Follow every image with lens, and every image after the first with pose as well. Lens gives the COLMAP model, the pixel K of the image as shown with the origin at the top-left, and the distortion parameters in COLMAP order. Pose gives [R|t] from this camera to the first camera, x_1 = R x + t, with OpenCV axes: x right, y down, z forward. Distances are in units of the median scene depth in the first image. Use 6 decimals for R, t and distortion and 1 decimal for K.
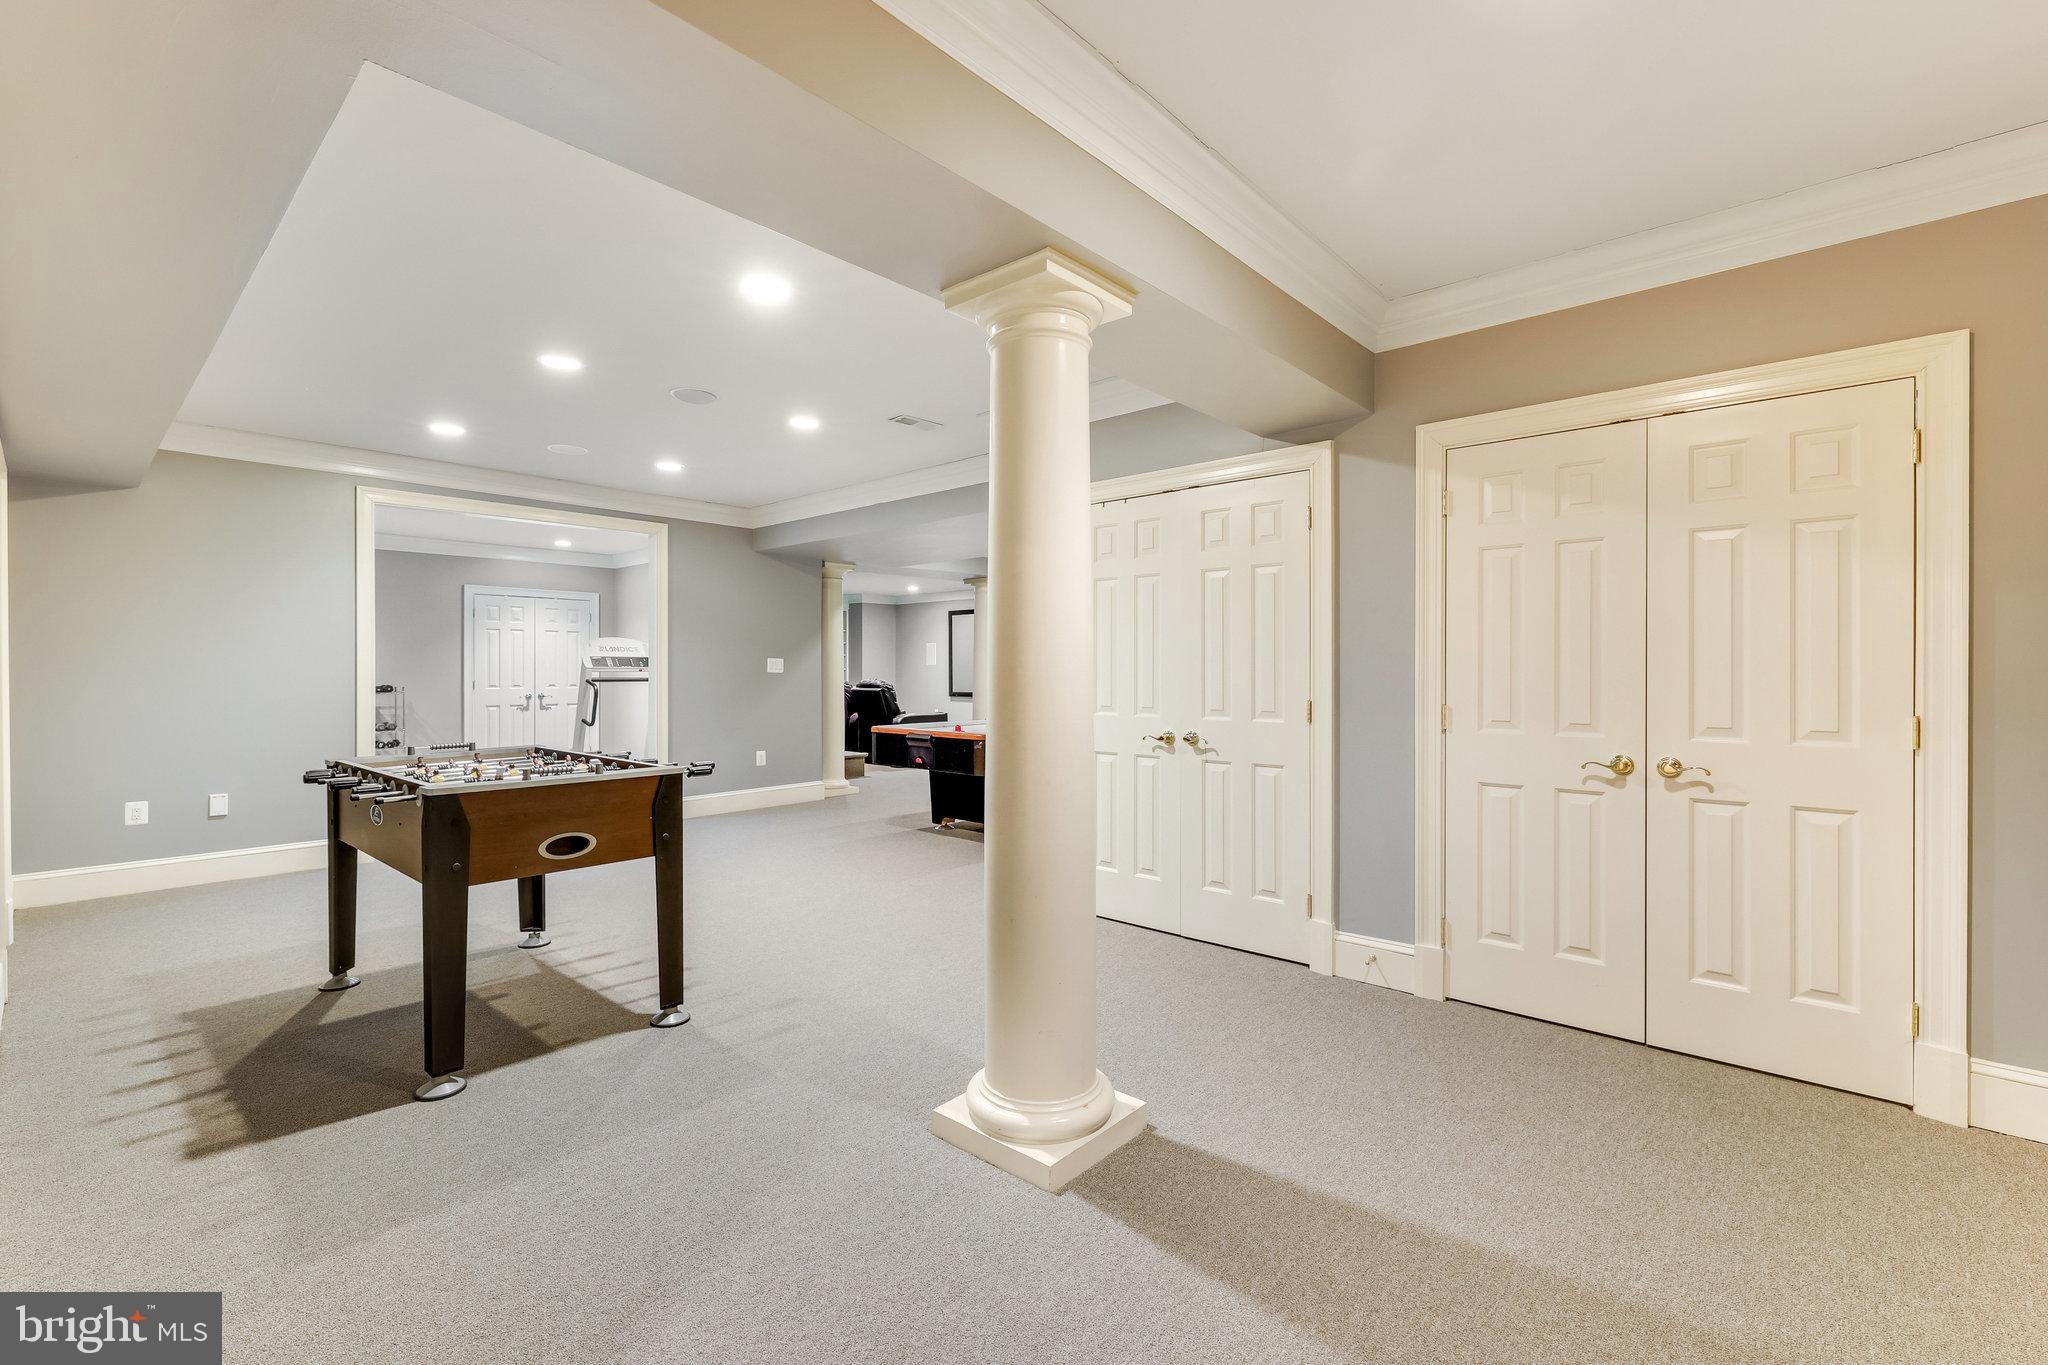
lens RADIAL K [[880.5, 0, 1018.0], [0, 880.5, 673.7], [0, 0, 1]] dist [0.000534, 0.000788]
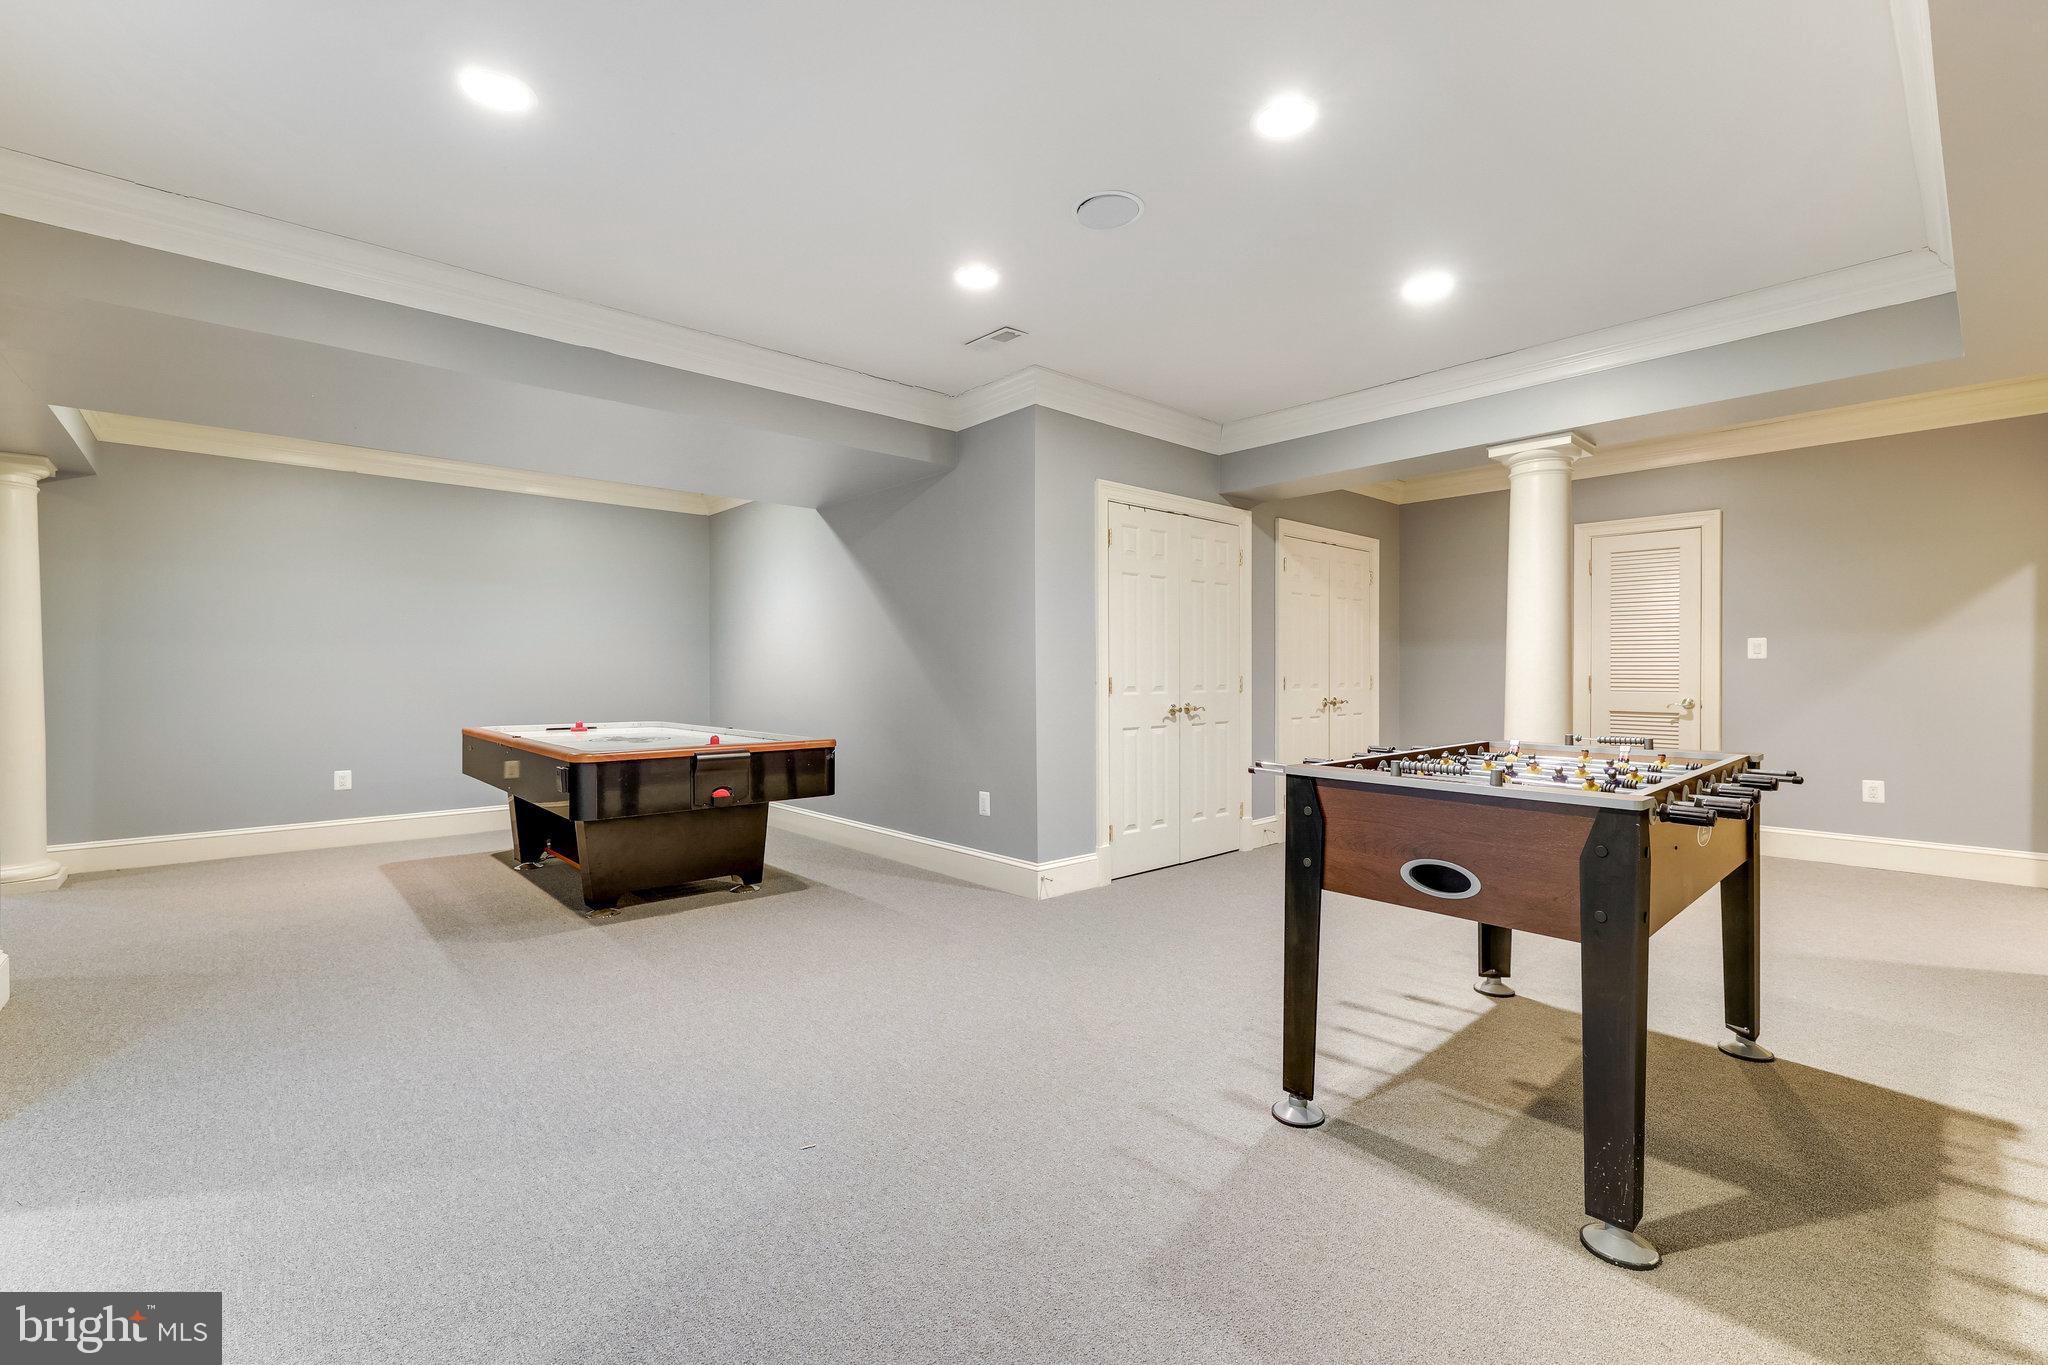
lens RADIAL K [[880.5, 0, 1029.4], [0, 880.5, 681.1], [0, 0, 1]] dist [0.000534, 0.000788]
pose [[0.097846, -0.009669, 0.995155, -1.447738], [0.005599, 0.999942, 0.009165, 0.026098], [-0.995186, 0.004675, 0.097895, 1.429263]]
